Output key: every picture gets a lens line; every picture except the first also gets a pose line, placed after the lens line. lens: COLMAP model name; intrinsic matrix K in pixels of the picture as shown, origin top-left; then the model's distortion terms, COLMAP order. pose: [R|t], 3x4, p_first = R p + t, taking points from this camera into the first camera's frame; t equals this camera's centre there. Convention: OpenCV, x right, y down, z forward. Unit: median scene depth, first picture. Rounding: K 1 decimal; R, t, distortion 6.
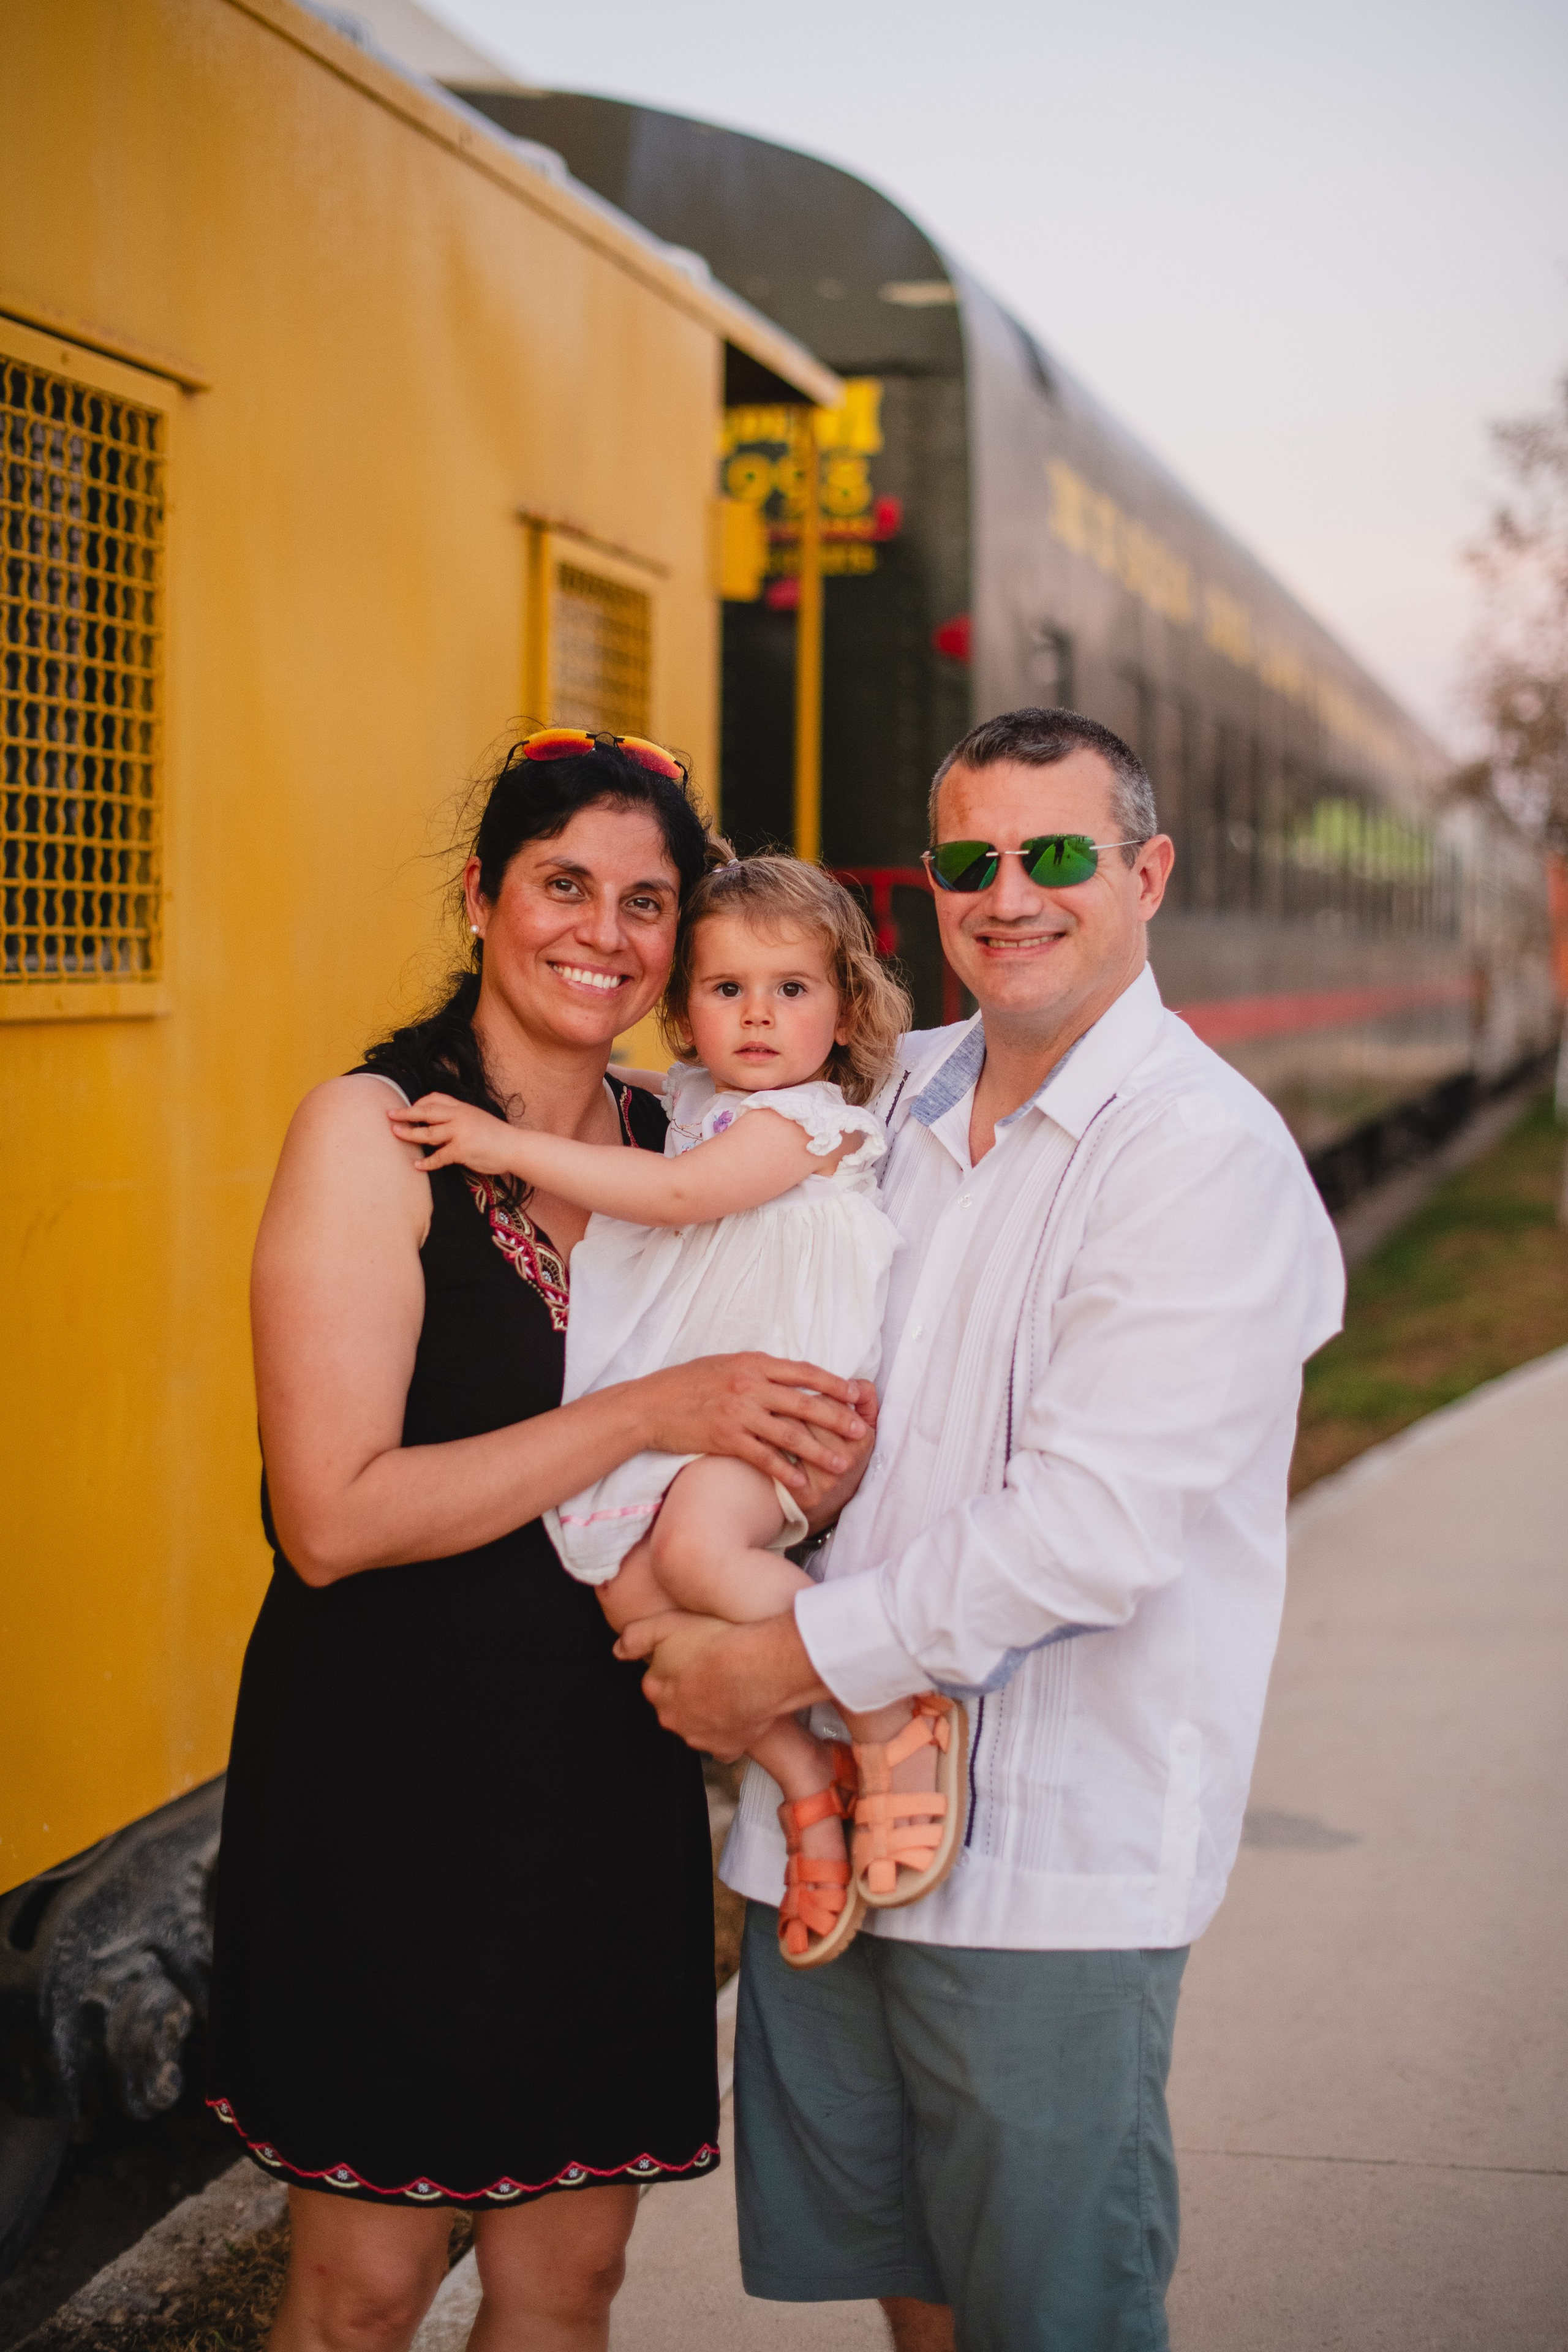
lens RADIAL K [[3846.2, 0, 781.2], [0, 3846.2, 1120.3], [0, 0, 1]] dist [-0.125911, 0.004496]
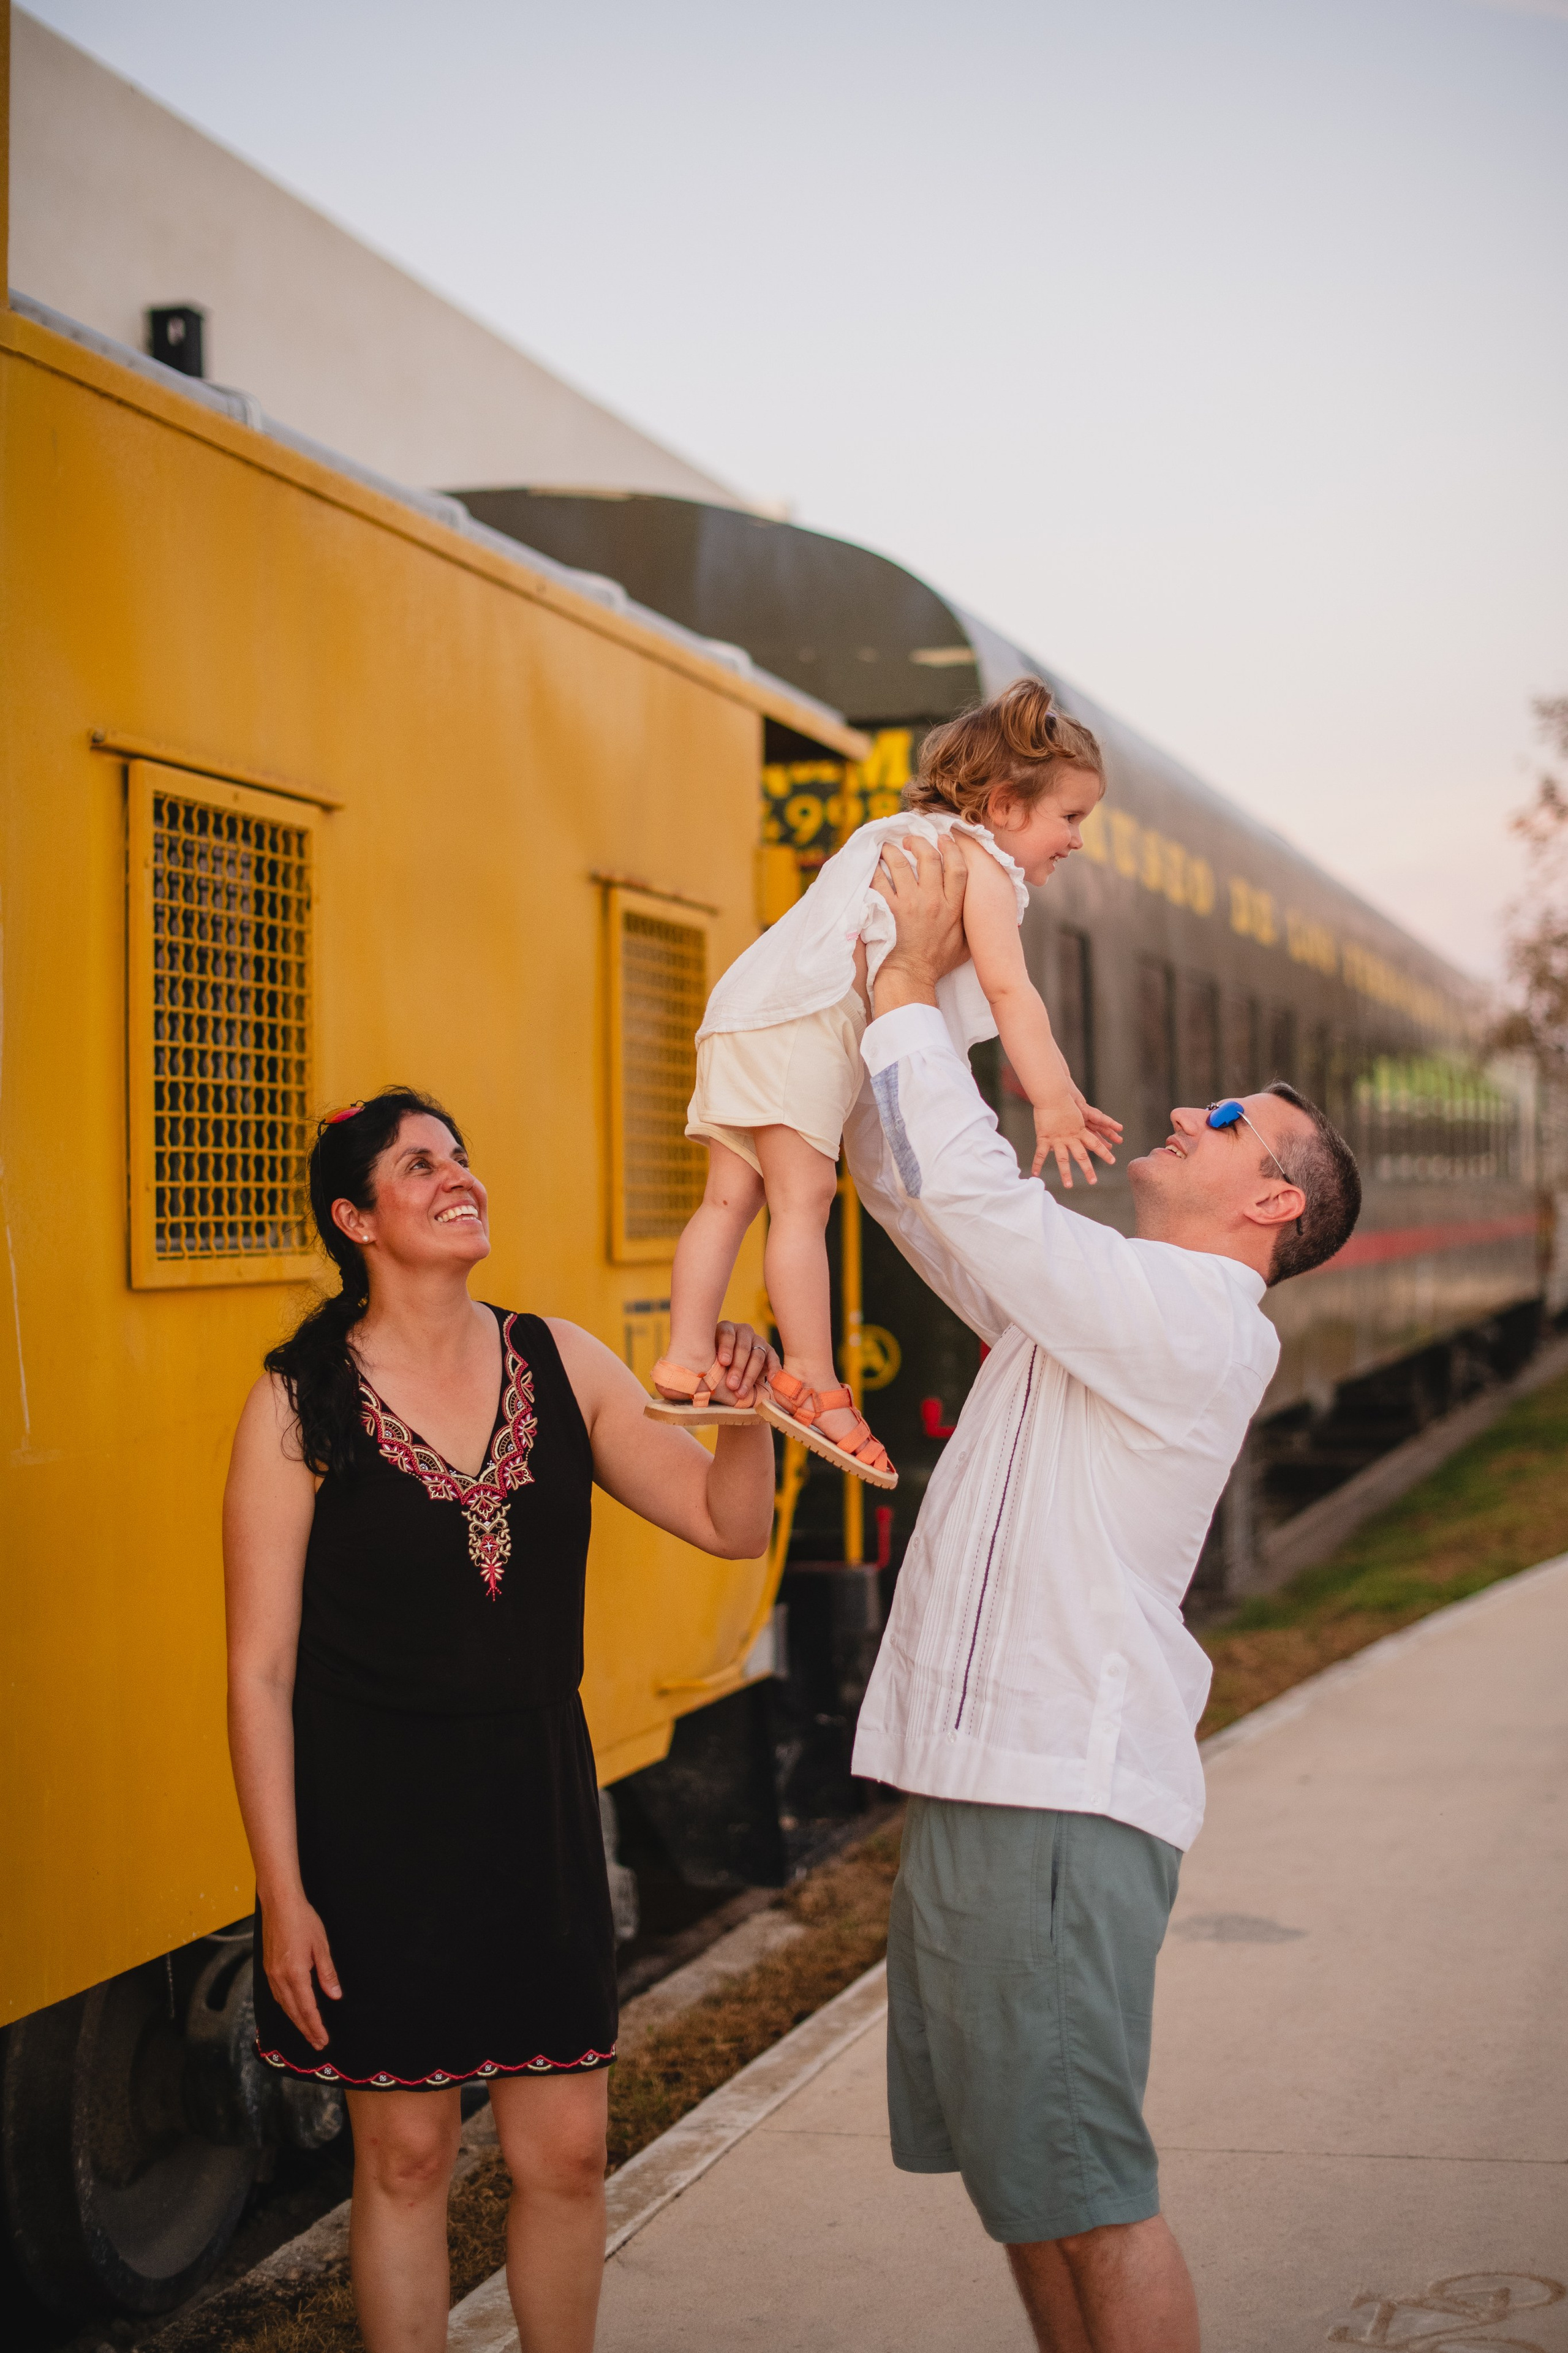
lens RADIAL K [[3694.7, 0, 784.0], [0, 3694.7, 1176.5], [0, 0, 1]] dist [-0.121713, 0.016871]
pose [[0.999193, -0.020980, -0.034253, 0.044986], [0.019215, 0.998509, -0.051086, 0.005420], [0.035273, 0.050387, 0.998107, -0.270239]]
